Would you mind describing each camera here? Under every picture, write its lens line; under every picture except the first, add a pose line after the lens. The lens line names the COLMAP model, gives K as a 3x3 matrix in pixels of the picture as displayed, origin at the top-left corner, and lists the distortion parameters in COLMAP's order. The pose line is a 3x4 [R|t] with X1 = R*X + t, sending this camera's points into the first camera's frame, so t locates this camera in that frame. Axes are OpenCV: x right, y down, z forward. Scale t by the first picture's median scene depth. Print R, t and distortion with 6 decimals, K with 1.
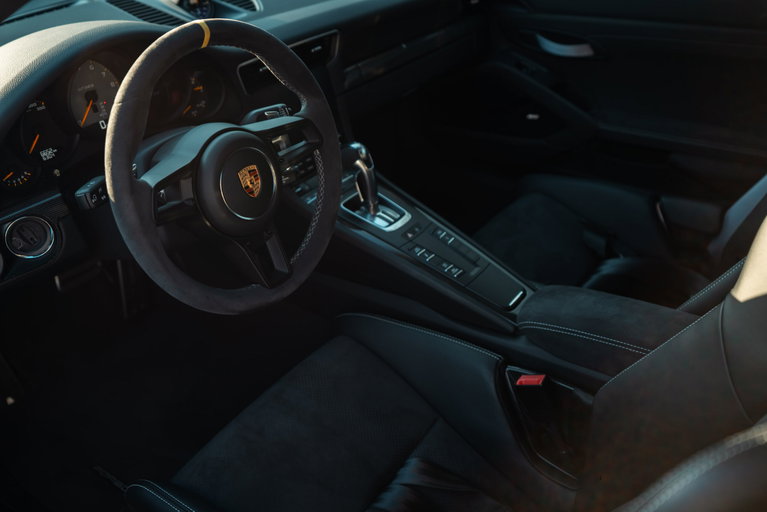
lens RADIAL K [[741.2, 0, 384.4], [0, 741.2, 255.3], [0, 0, 1]] dist [0.074880, 0.000000]
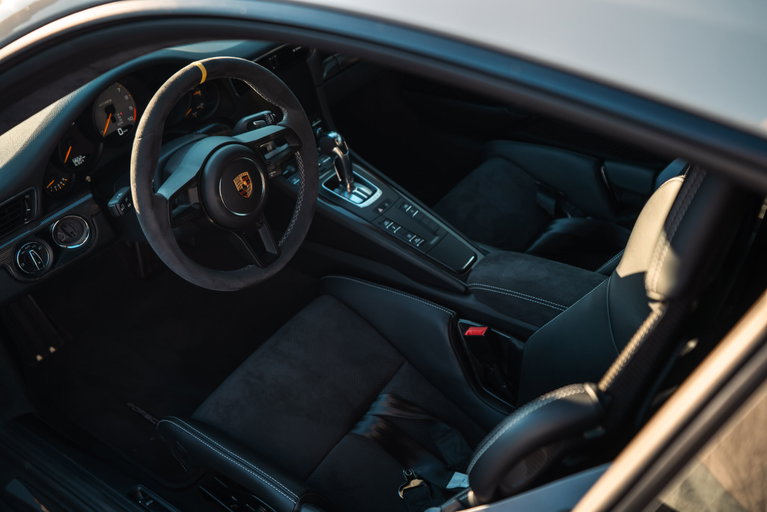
lens RADIAL K [[741.2, 0, 383.6], [0, 741.2, 255.9], [0, 0, 1]] dist [0.074880, 0.000000]
pose [[0.999764, -0.021210, -0.004635, 0.049291], [0.021579, 0.994239, 0.104991, -0.089811], [0.002381, -0.105066, 0.994462, -0.216641]]
